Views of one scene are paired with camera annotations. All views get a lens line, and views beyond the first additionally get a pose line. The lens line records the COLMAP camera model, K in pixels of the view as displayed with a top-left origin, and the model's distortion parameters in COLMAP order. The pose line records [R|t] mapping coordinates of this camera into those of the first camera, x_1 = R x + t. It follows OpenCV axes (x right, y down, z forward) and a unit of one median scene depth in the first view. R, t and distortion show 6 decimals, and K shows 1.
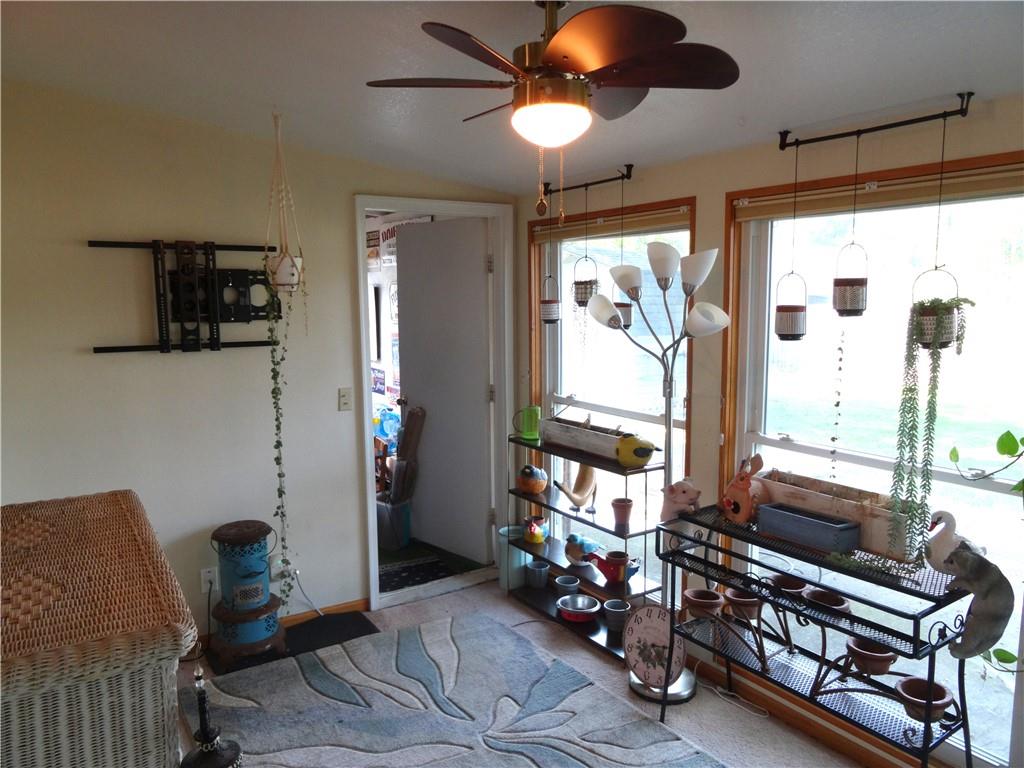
lens RADIAL K [[740.4, 0, 512.0], [0, 740.4, 384.0], [0, 0, 1]] dist [0.007608, -0.008042]
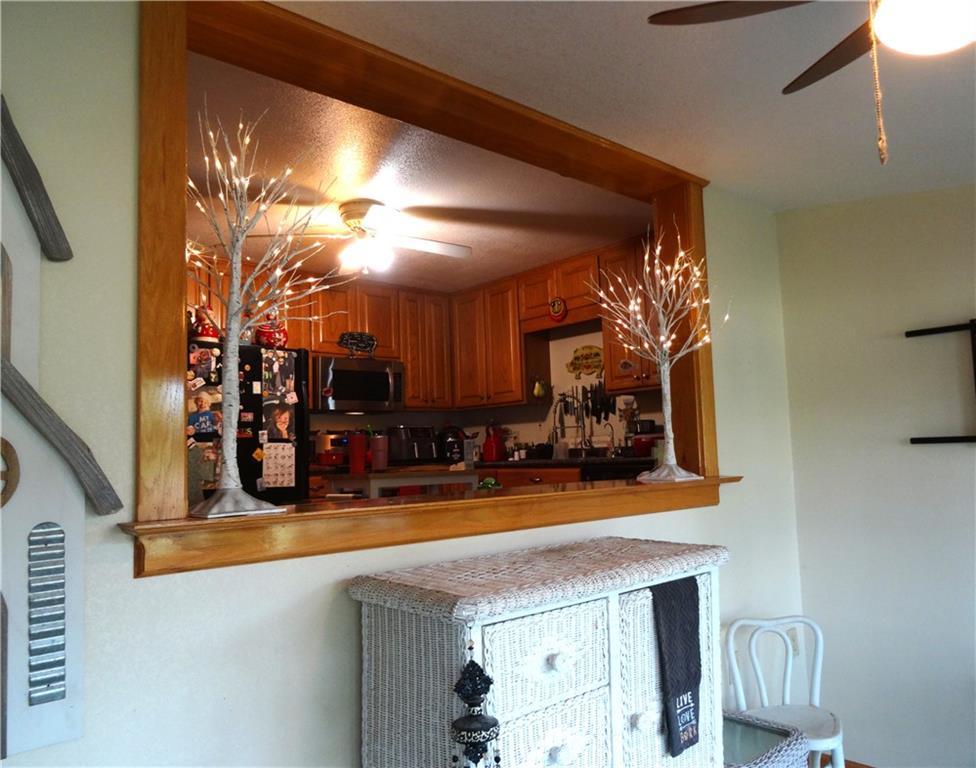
lens RADIAL K [[735.3, 0, 488.0], [0, 735.3, 384.0], [0, 0, 1]] dist [-0.001308, -0.000285]
pose [[0.139411, -0.096284, -0.985542, 0.576612], [-0.090161, 0.989893, -0.109463, 0.064739], [0.986121, 0.104118, 0.129321, 0.575306]]
